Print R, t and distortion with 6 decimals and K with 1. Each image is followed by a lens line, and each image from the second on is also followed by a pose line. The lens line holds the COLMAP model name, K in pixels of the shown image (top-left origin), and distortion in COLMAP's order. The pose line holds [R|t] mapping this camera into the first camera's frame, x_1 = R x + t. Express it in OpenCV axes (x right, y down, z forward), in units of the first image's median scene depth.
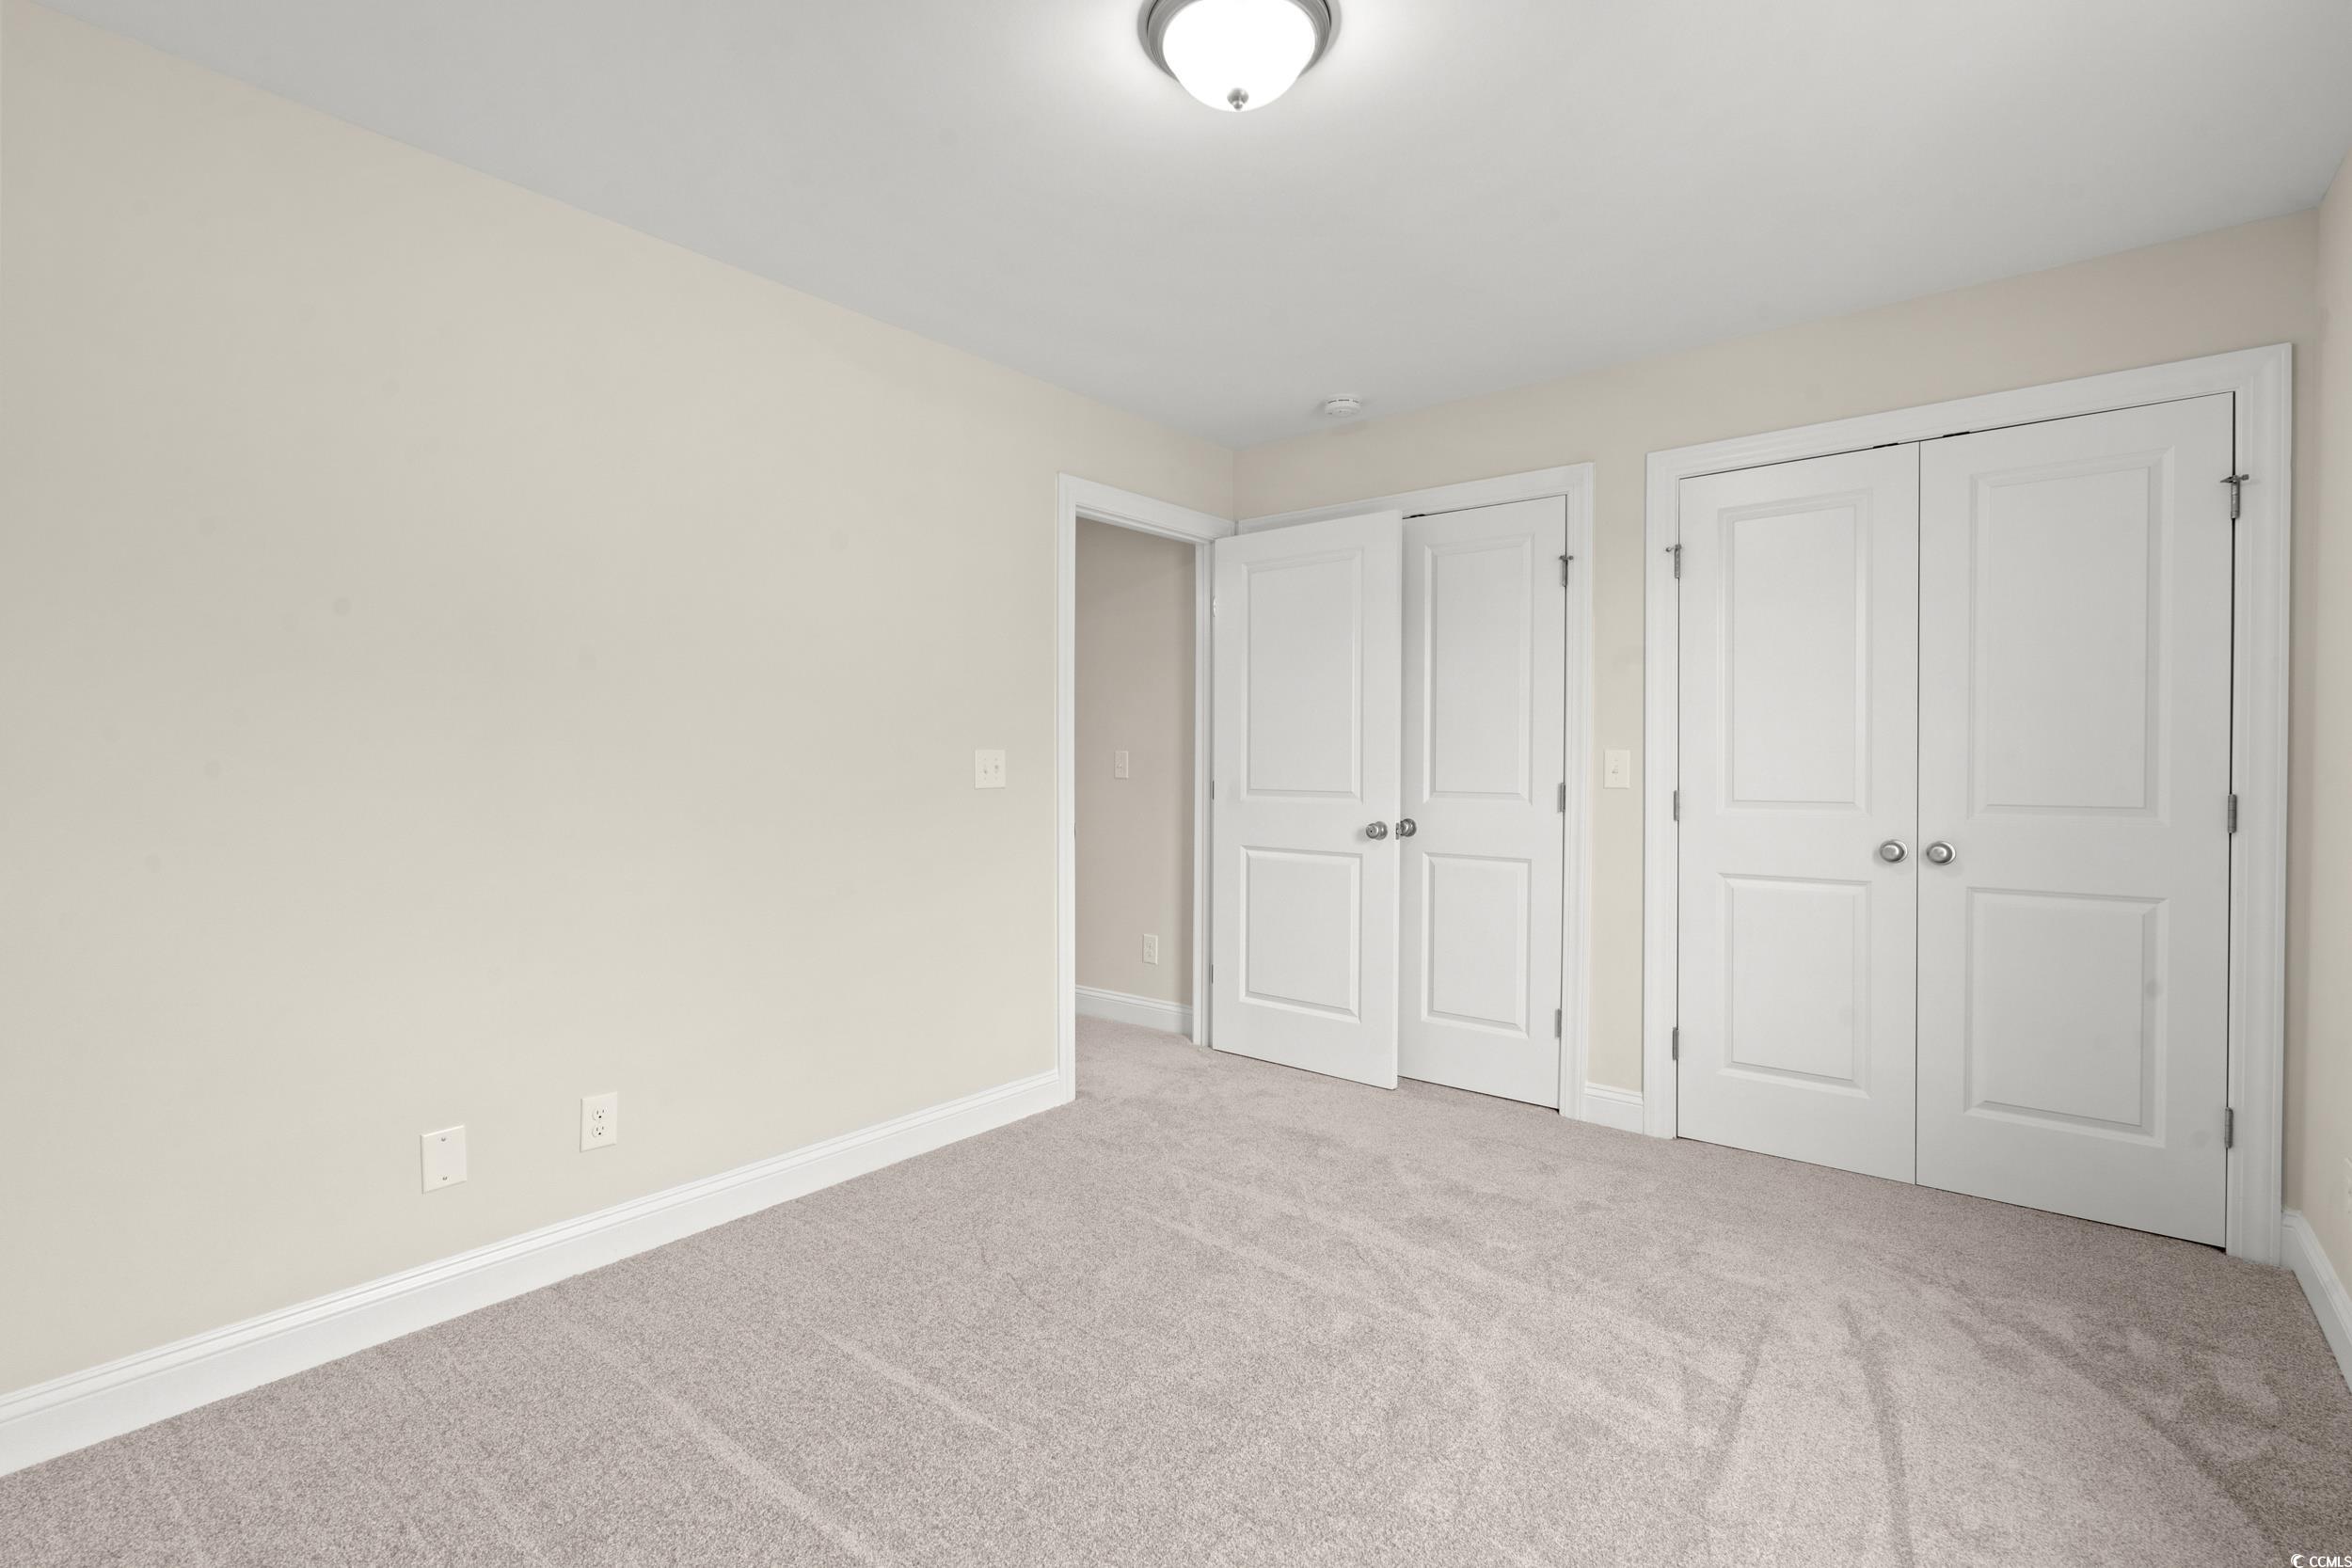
lens RADIAL K [[1075.9, 0, 1176.0], [0, 1075.9, 784.0], [0, 0, 1]] dist [-0.026386, -0.000027]
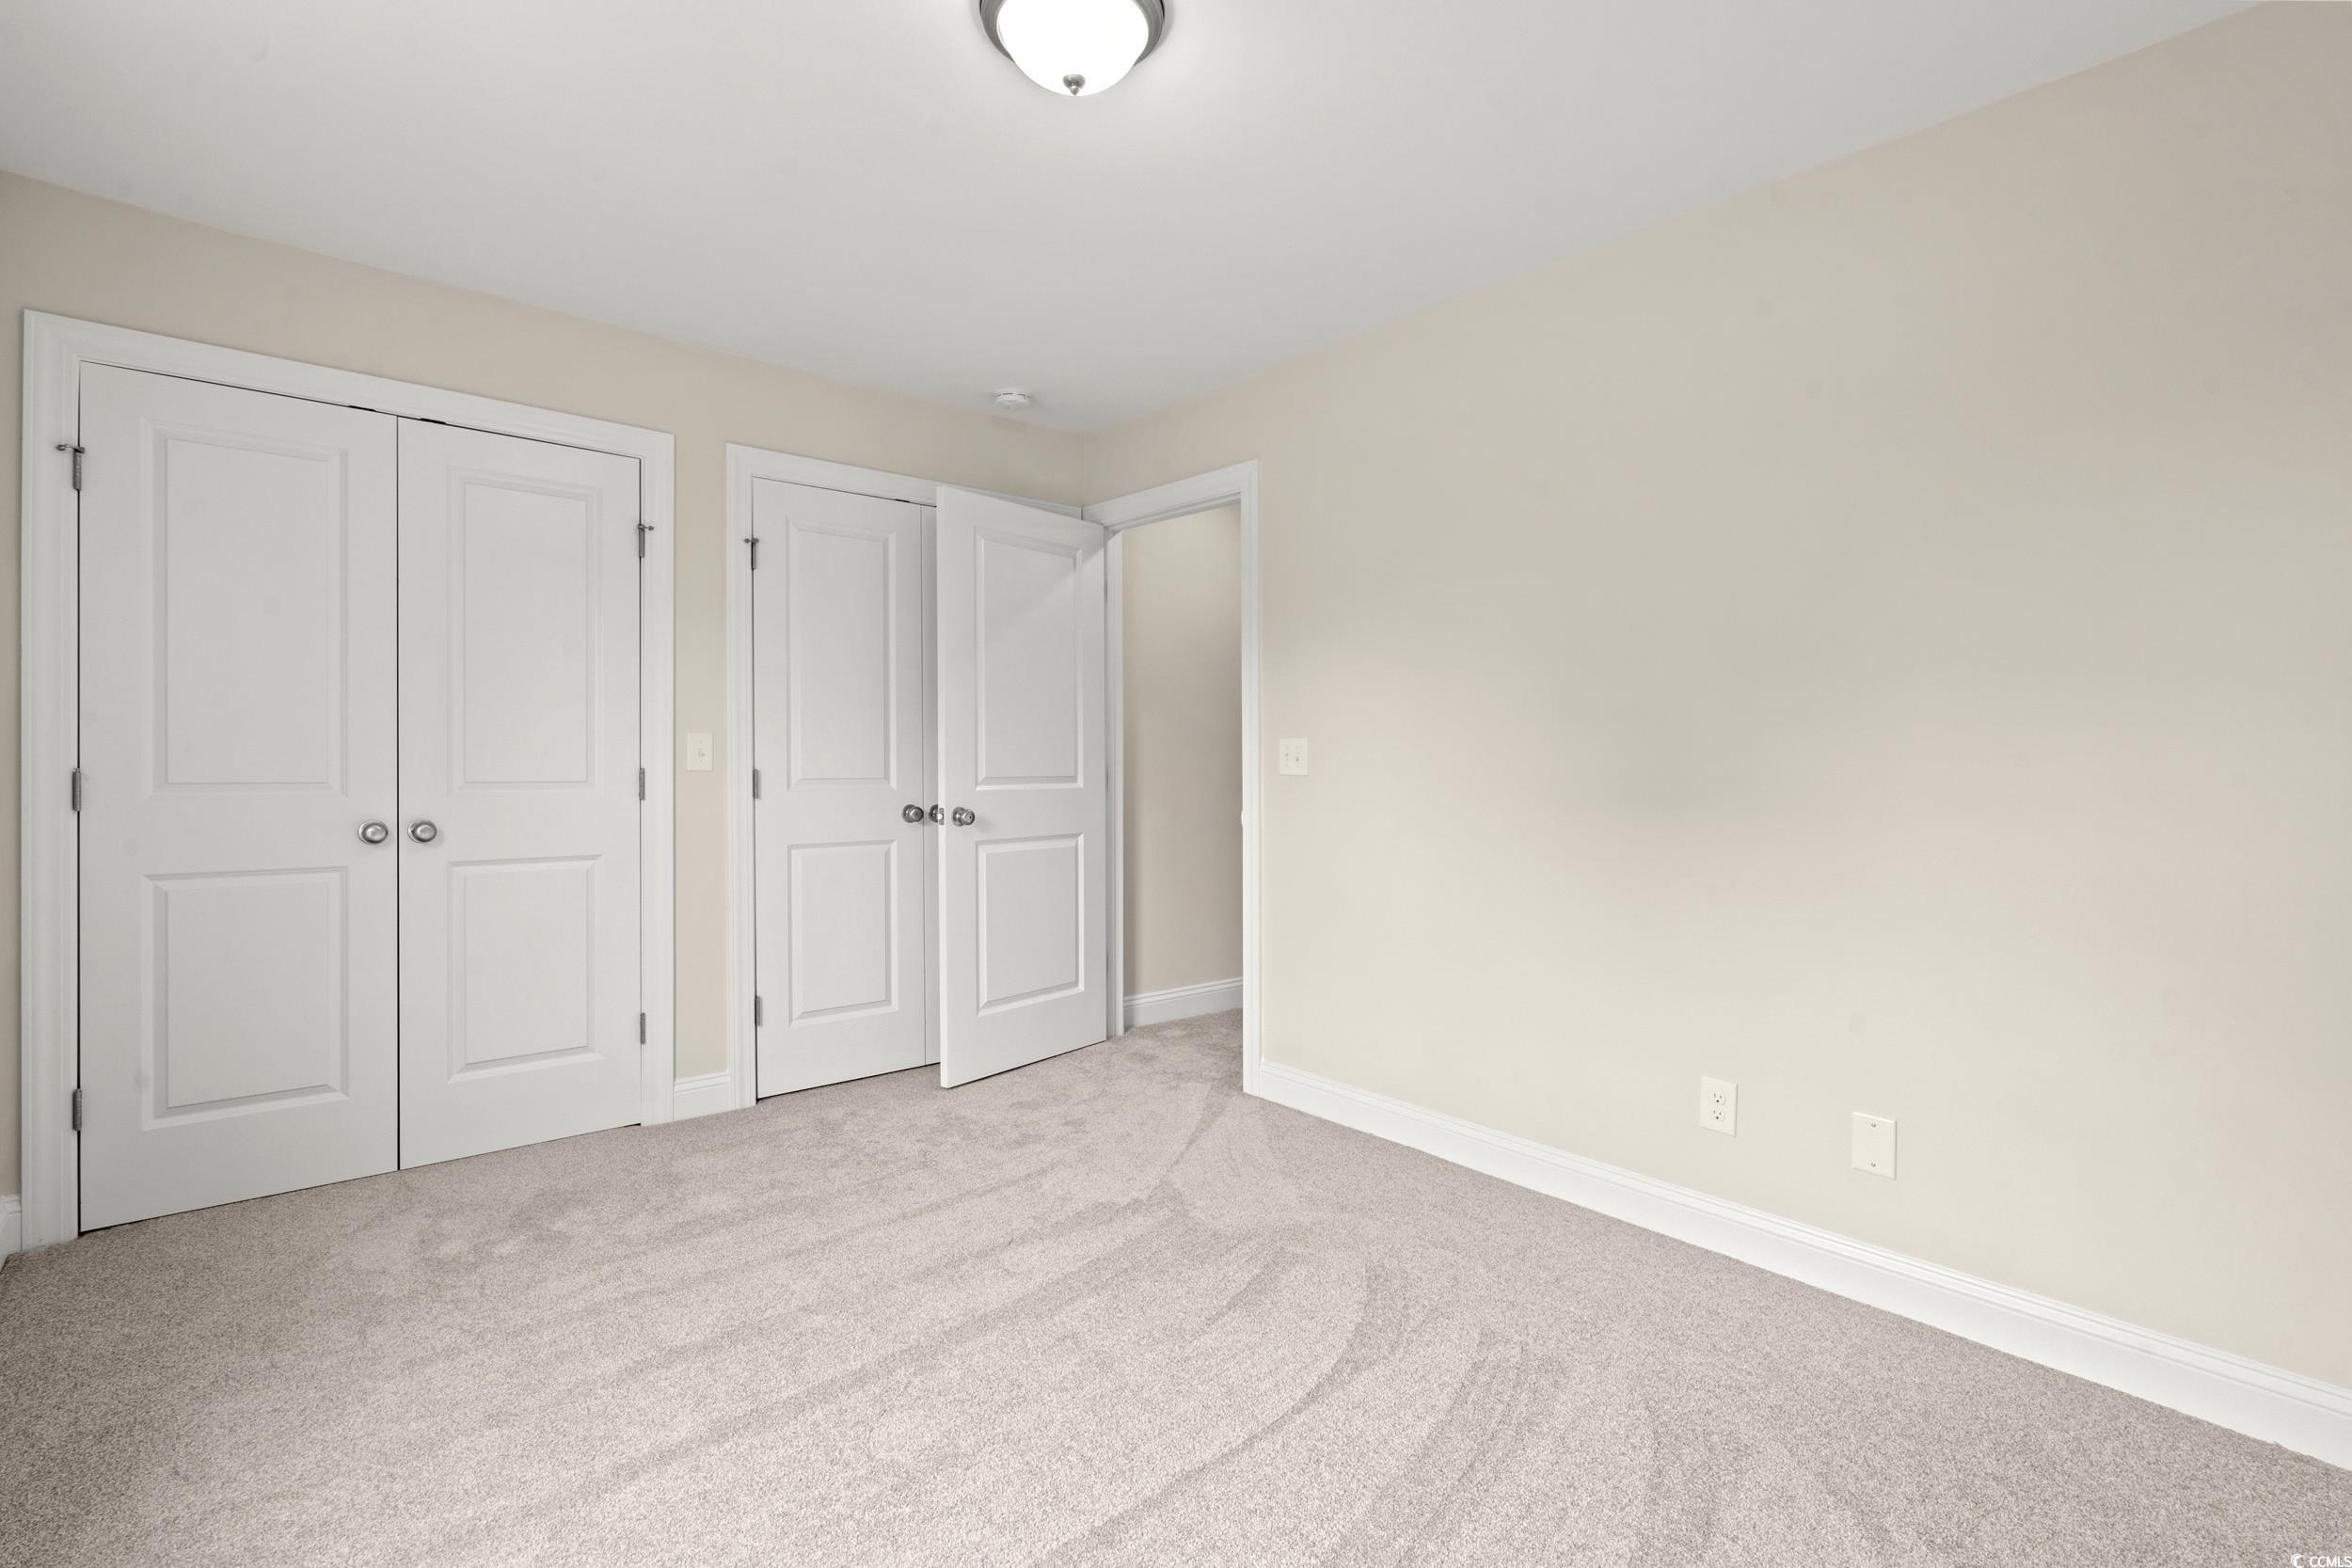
lens RADIAL K [[1072.0, 0, 1171.5], [0, 1072.0, 752.5], [0, 0, 1]] dist [-0.002156, 0.000042]
pose [[0.171099, 0.002250, 0.985251, -0.454744], [0.004494, 0.999985, -0.003064, -0.006498], [-0.985244, 0.004952, 0.171086, 0.364268]]
